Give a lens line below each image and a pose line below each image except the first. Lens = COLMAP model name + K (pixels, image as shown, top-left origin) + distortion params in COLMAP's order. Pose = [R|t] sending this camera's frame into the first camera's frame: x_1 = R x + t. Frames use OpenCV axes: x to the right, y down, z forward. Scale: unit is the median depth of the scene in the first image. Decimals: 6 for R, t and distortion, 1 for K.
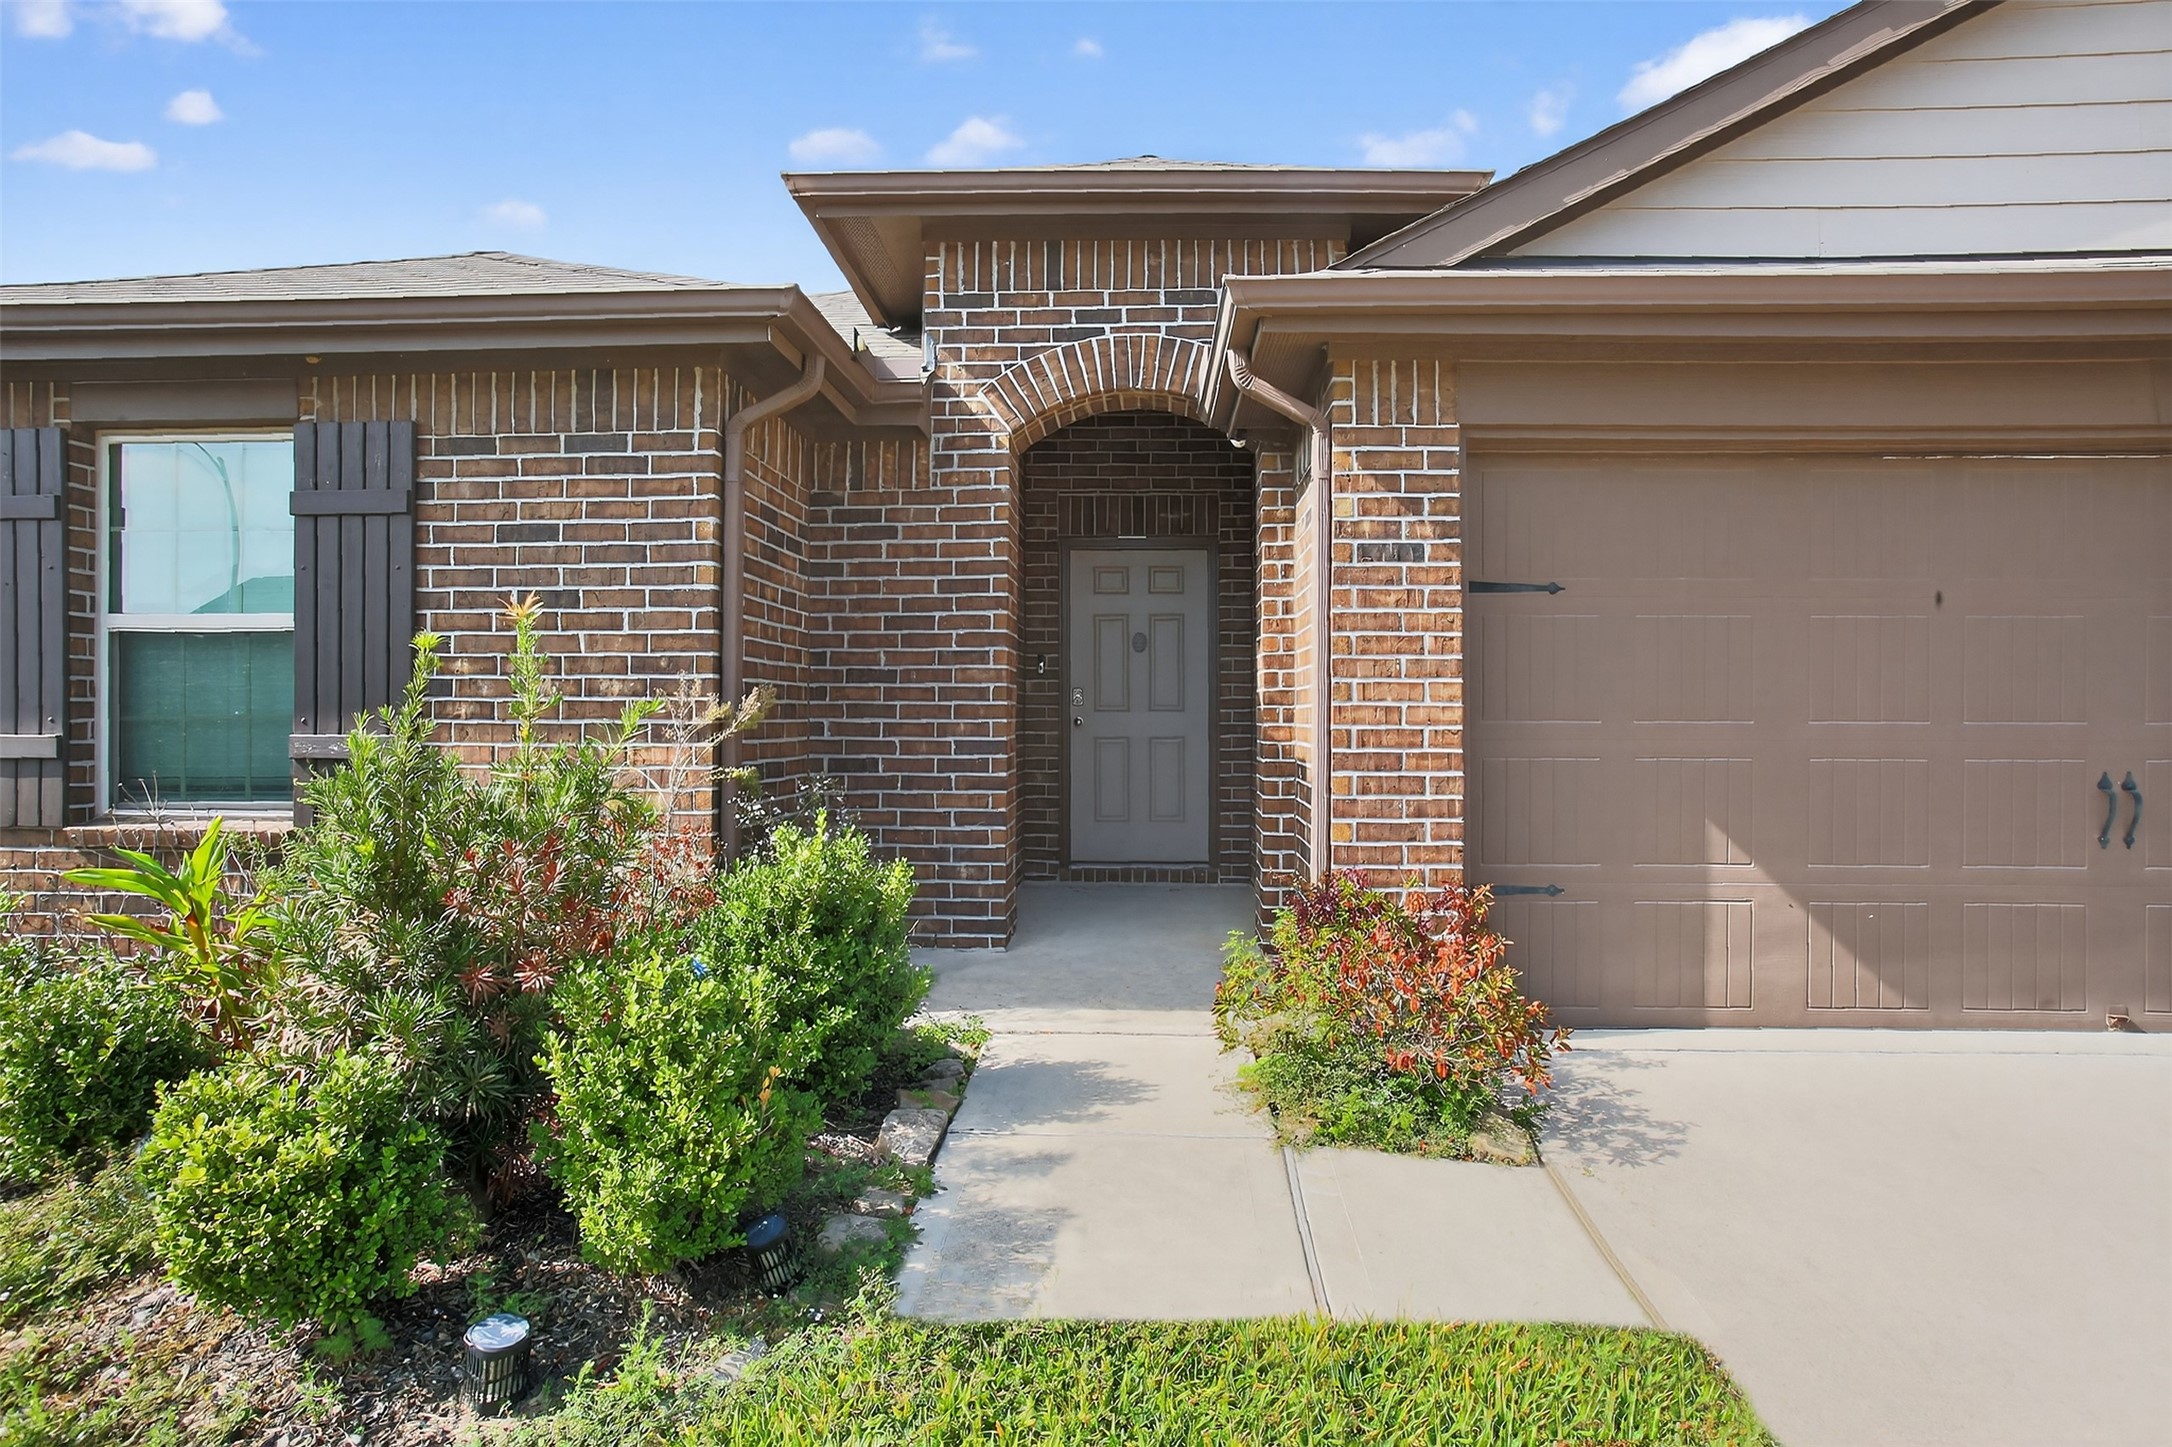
lens RADIAL K [[1189.2, 0, 1095.3], [0, 1189.2, 710.1], [0, 0, 1]] dist [-0.075677, 0.050551]
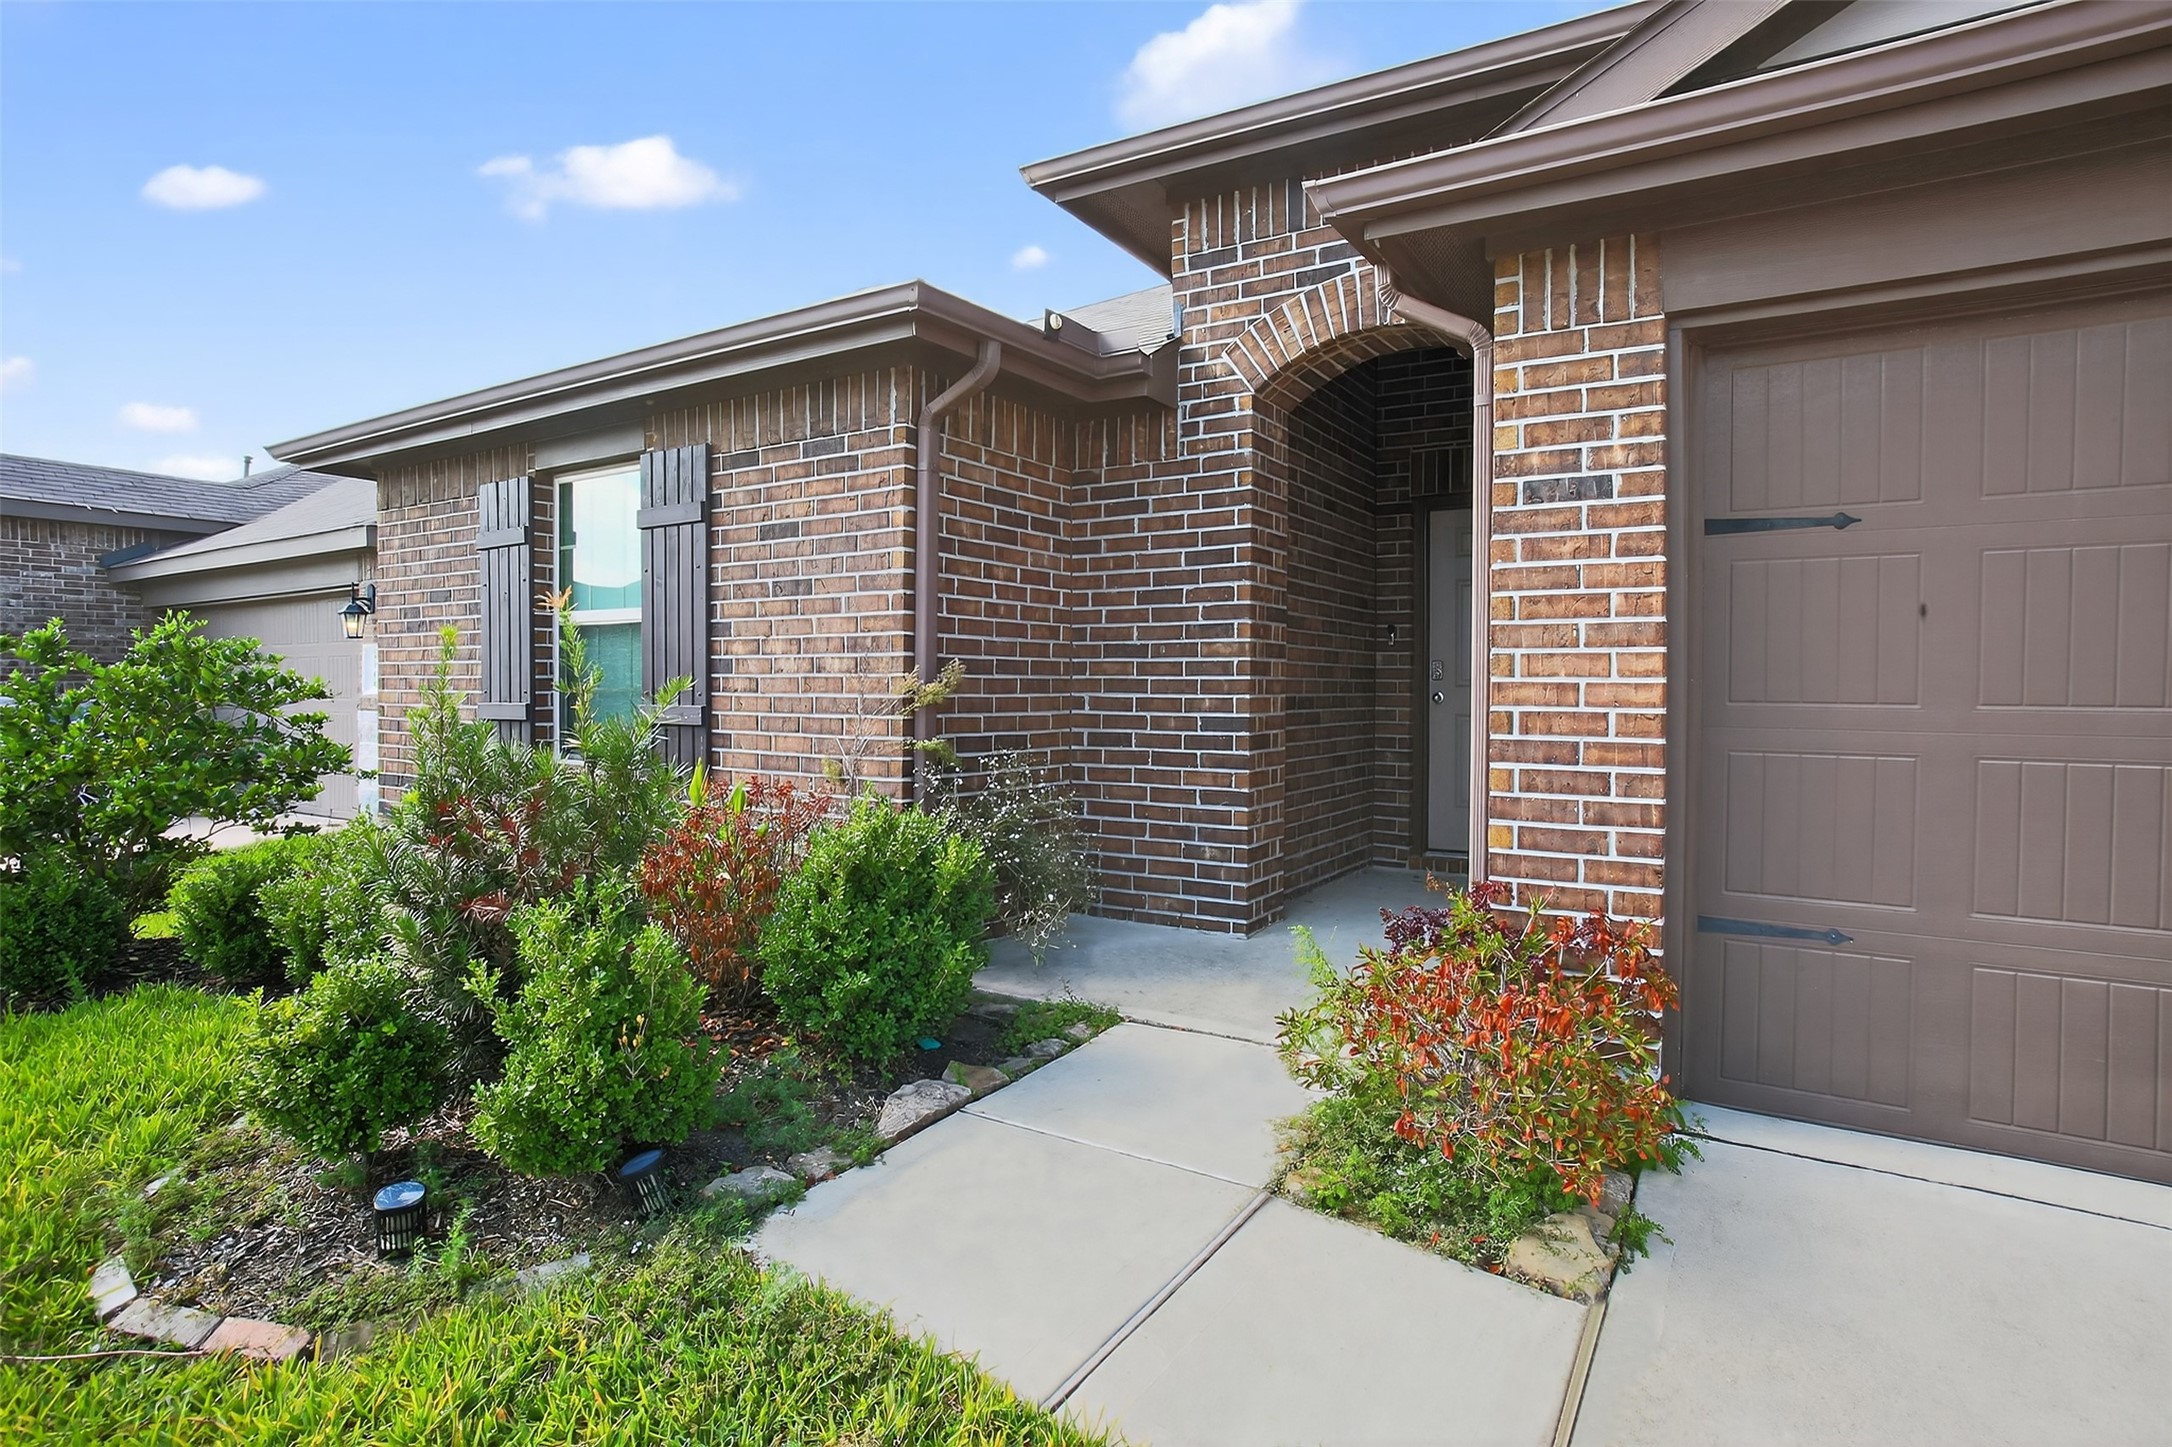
lens RADIAL K [[1160.4, 0, 1063.5], [0, 1160.4, 706.7], [0, 0, 1]] dist [-0.056313, 0.000948]
pose [[0.865281, 0.011563, -0.501154, 0.324965], [-0.000895, 0.999768, 0.021523, -0.003469], [0.501286, -0.018175, 0.865091, 0.153392]]
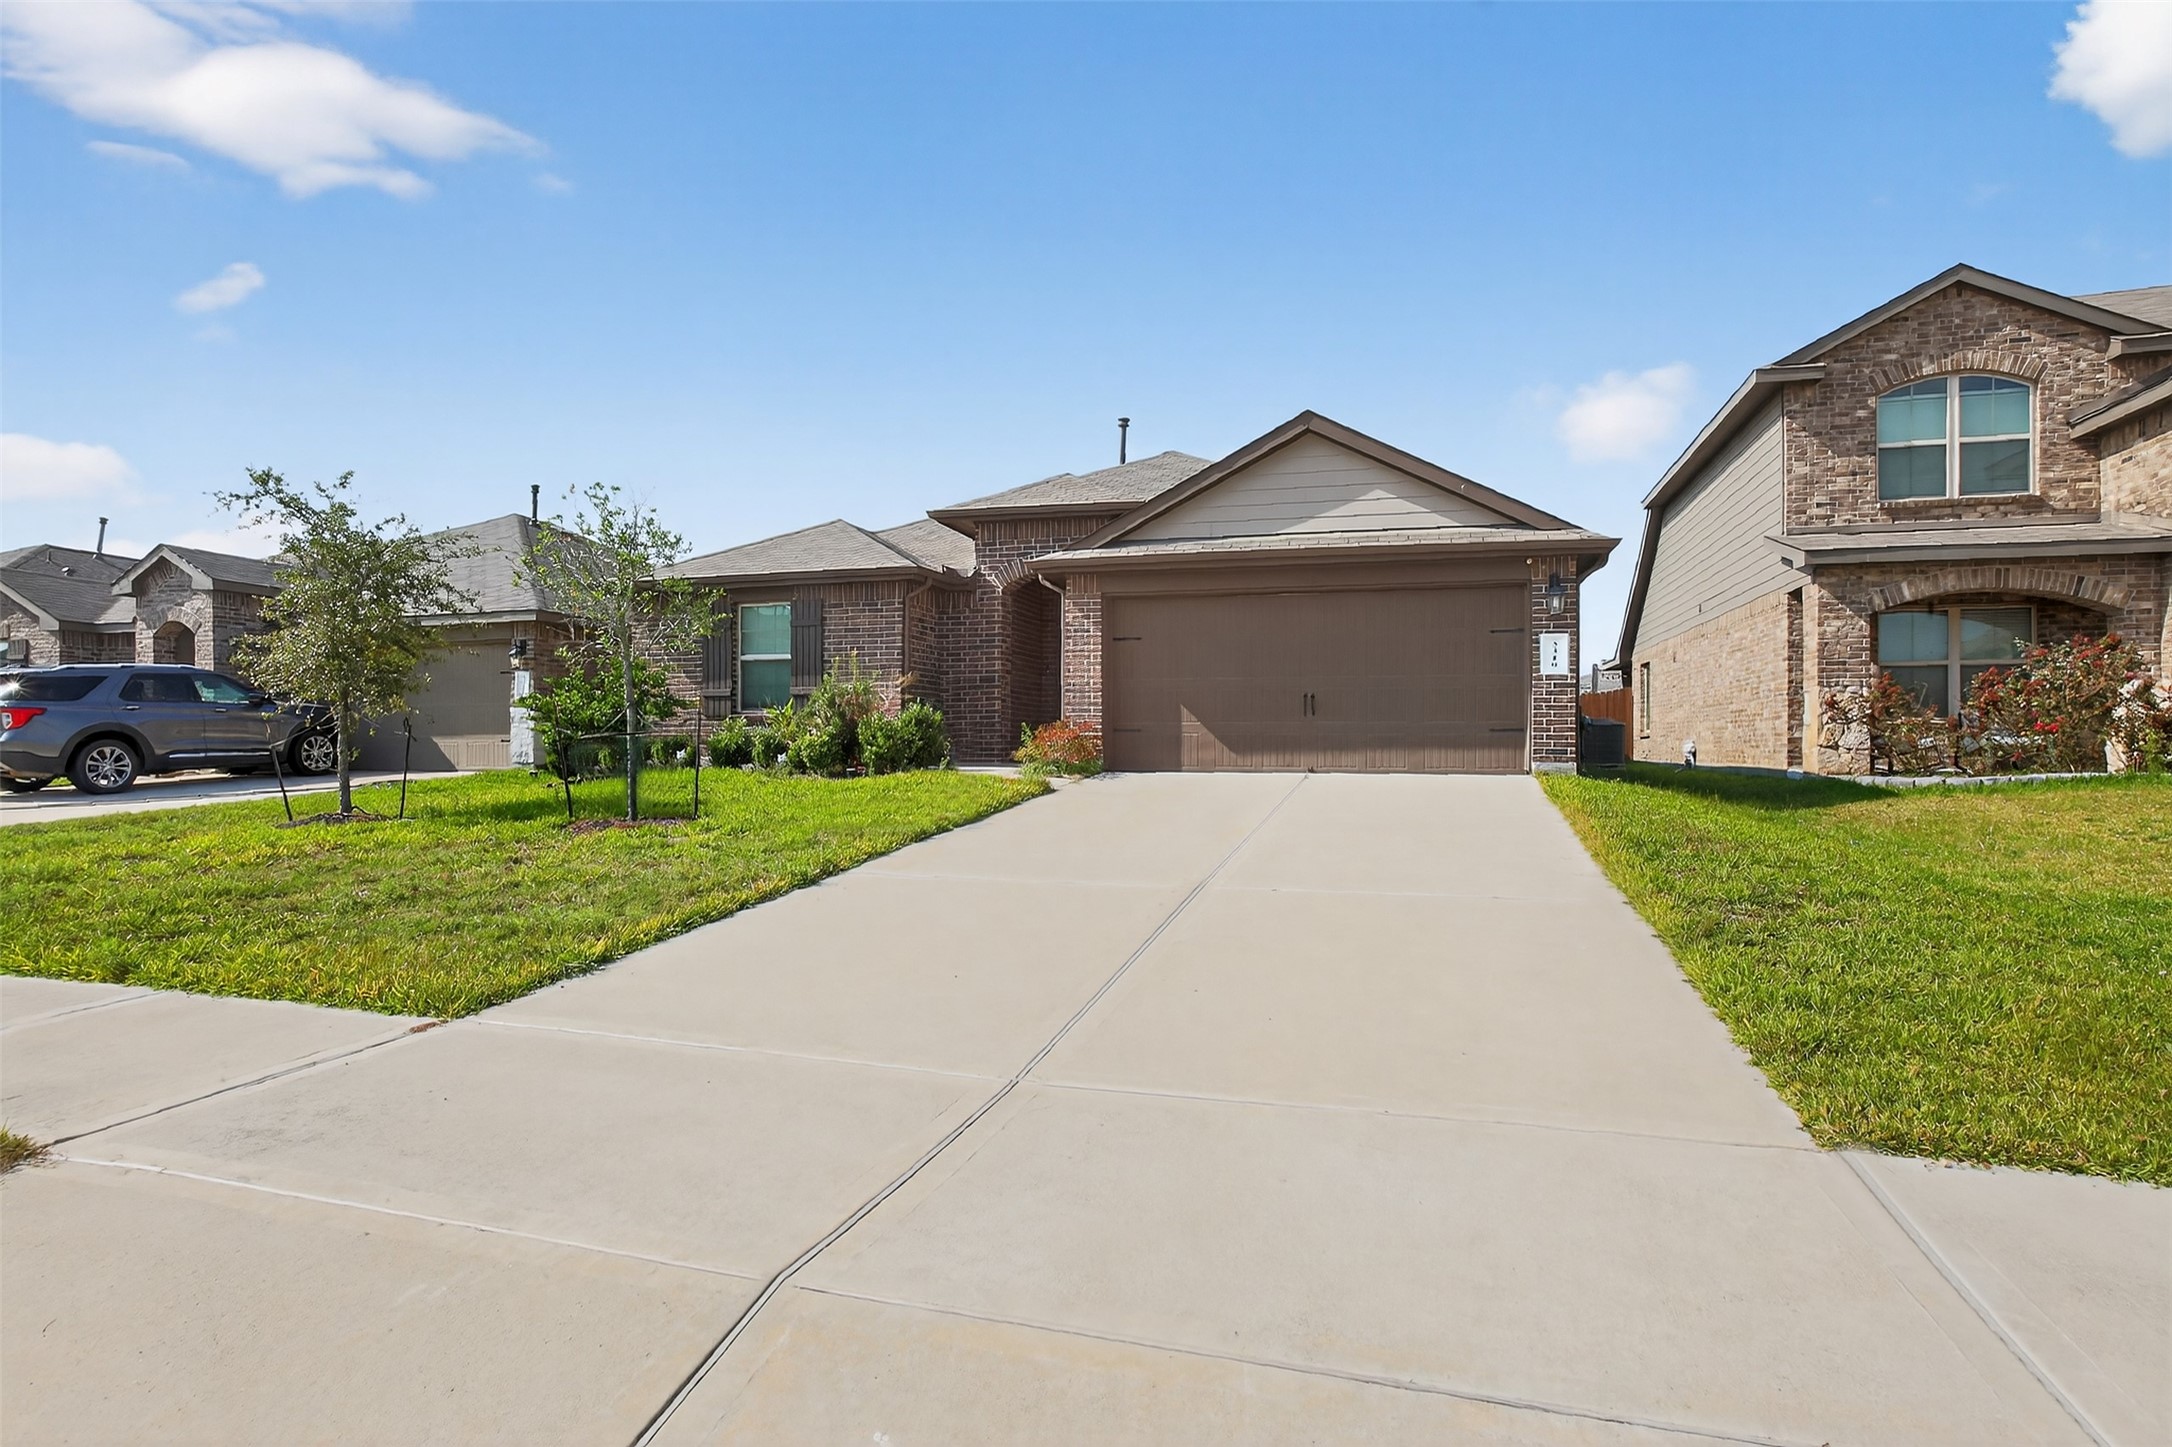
lens RADIAL K [[1112.6, 0, 1086.0], [0, 1112.6, 723.5], [0, 0, 1]] dist [-0.079261, 0.040884]
pose [[0.973934, -0.005558, -0.226764, 0.954367], [0.003262, 0.999940, -0.010496, 0.167099], [0.226809, 0.009483, 0.973893, -2.084230]]
